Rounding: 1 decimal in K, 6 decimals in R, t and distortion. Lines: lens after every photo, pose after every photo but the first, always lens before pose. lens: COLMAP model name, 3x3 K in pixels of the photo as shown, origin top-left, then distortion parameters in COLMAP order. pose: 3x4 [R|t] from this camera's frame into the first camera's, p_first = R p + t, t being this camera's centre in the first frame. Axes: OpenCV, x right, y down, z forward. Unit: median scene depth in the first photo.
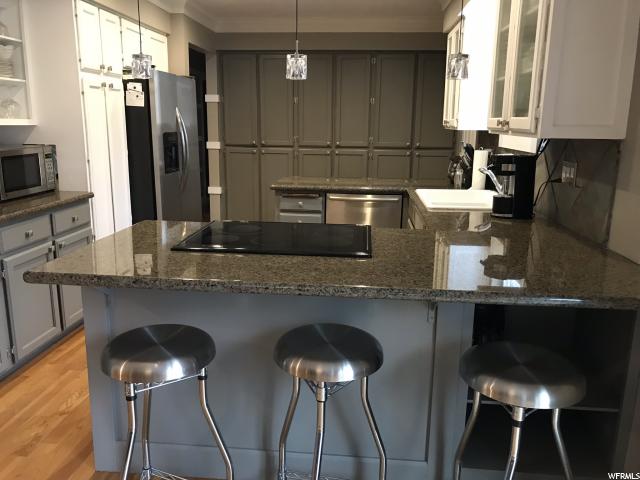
lens RADIAL K [[529.1, 0, 320.4], [0, 529.1, 235.0], [0, 0, 1]] dist [0.020981, -0.003225]
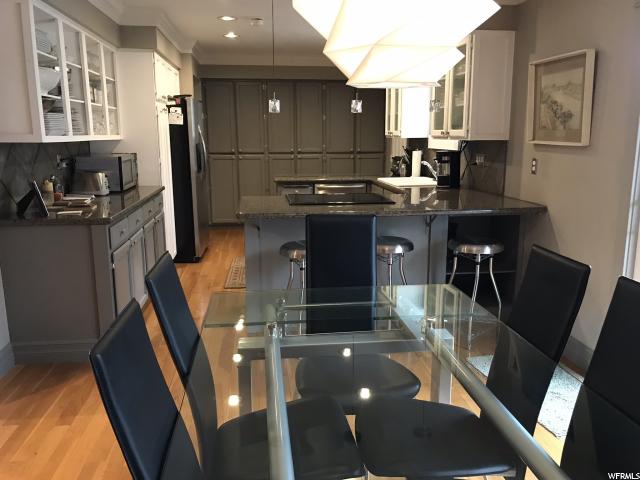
lens RADIAL K [[529.1, 0, 319.1], [0, 529.1, 242.8], [0, 0, 1]] dist [0.020981, -0.003225]
pose [[0.978790, -0.055837, 0.197109, -0.280312], [0.057064, 0.998370, -0.000544, 0.086161], [-0.196758, 0.011781, 0.980381, -0.419174]]
